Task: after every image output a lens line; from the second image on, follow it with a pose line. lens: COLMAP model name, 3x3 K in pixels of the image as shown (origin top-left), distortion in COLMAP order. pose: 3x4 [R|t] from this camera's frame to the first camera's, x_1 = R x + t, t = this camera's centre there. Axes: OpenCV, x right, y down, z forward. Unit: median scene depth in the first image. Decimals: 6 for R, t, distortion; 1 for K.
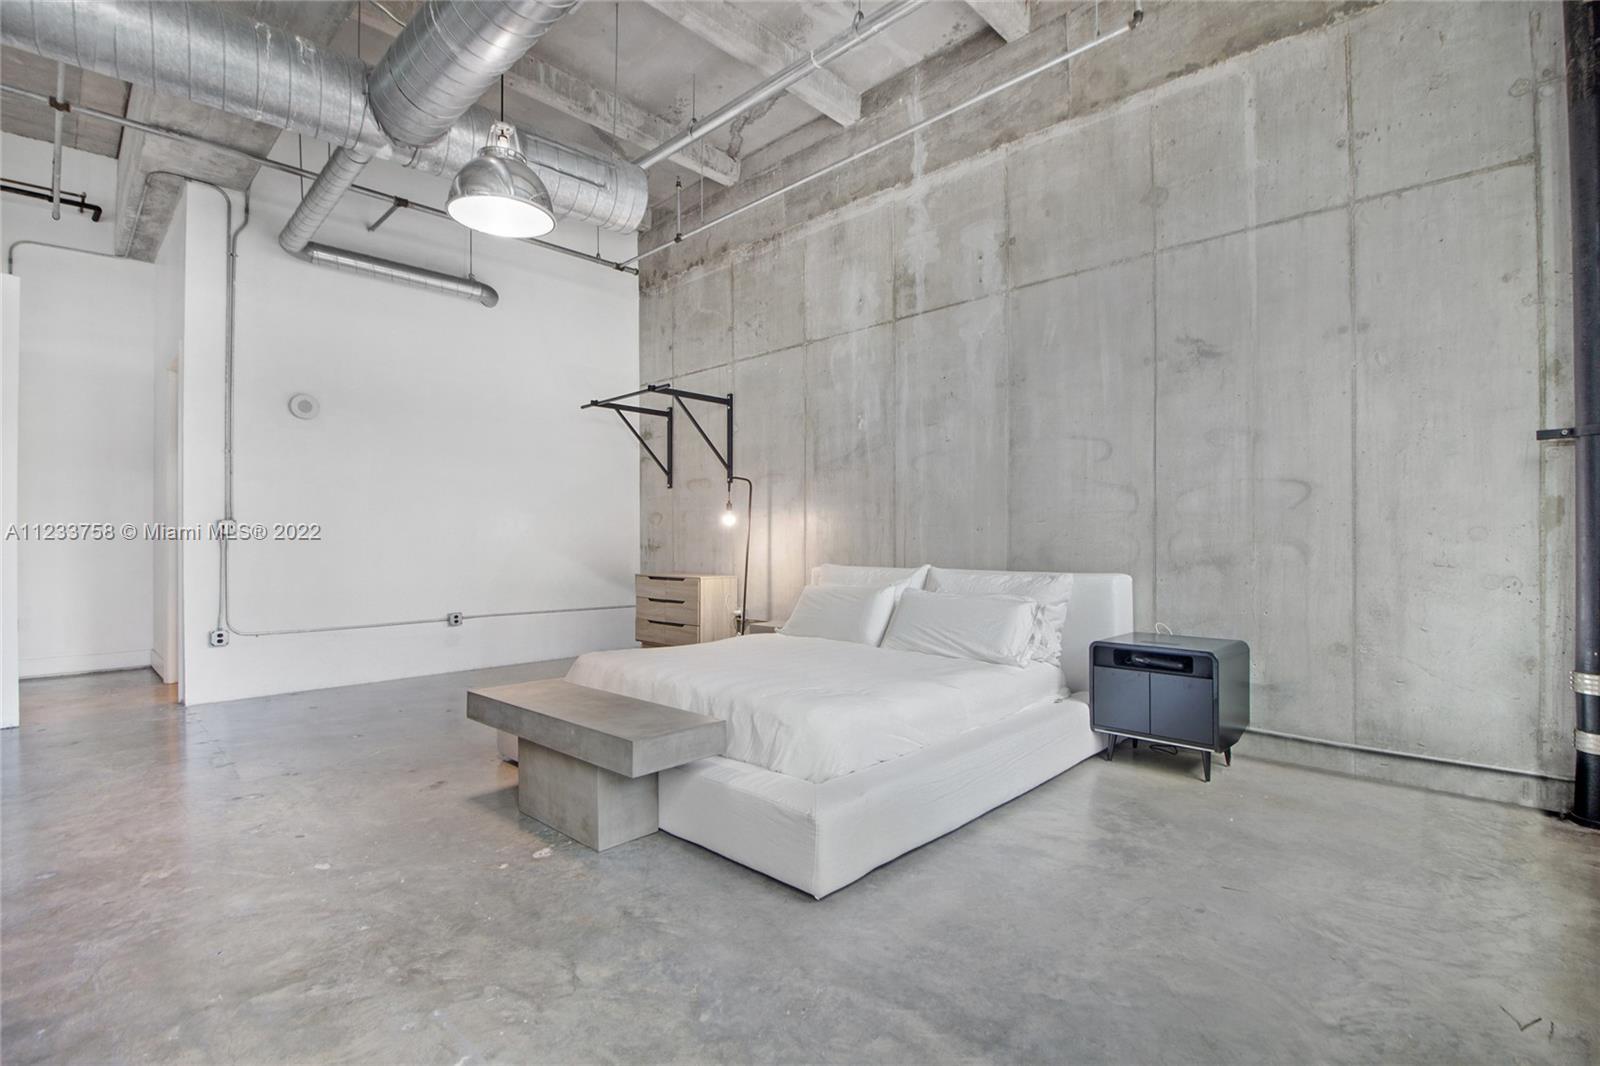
lens RADIAL K [[760.1, 0, 800.7], [0, 760.1, 540.2], [0, 0, 1]] dist [-0.016240, -0.001668]
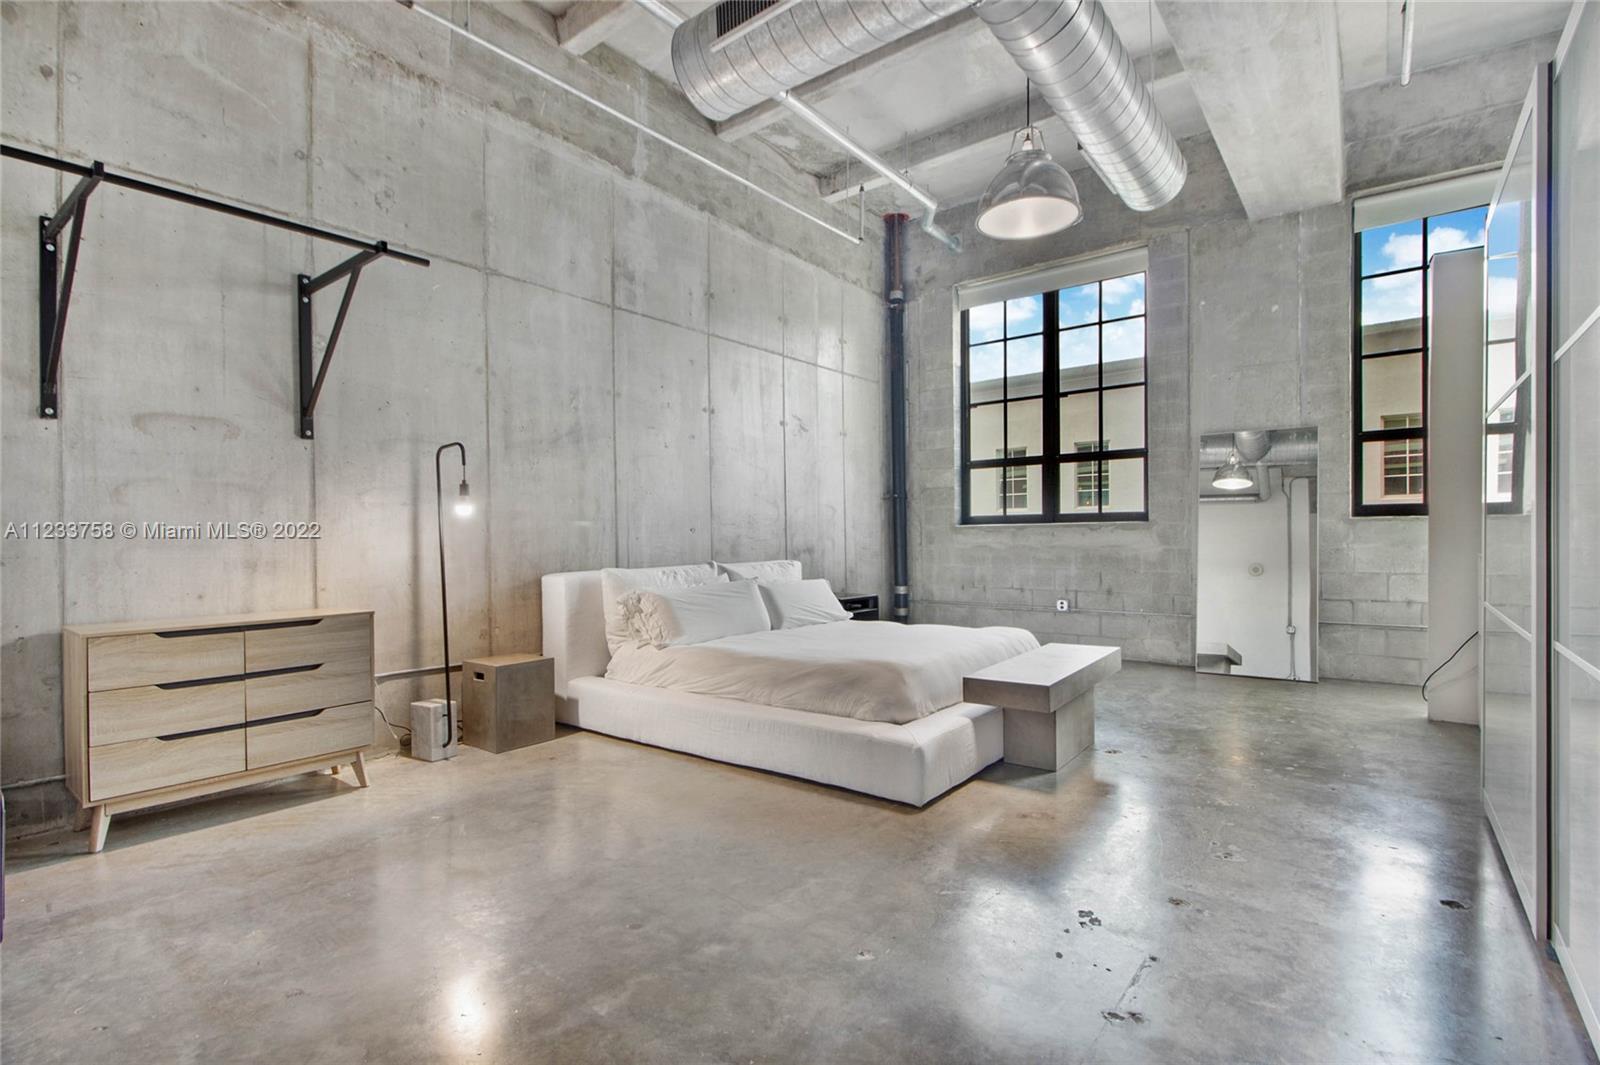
lens RADIAL K [[760.1, 0, 787.8], [0, 760.1, 532.8], [0, 0, 1]] dist [-0.016240, -0.001668]
pose [[-0.126612, 0.001725, 0.991951, -0.841231], [0.008307, 0.999965, -0.000679, -0.006321], [-0.991917, 0.008154, -0.126622, 0.908418]]
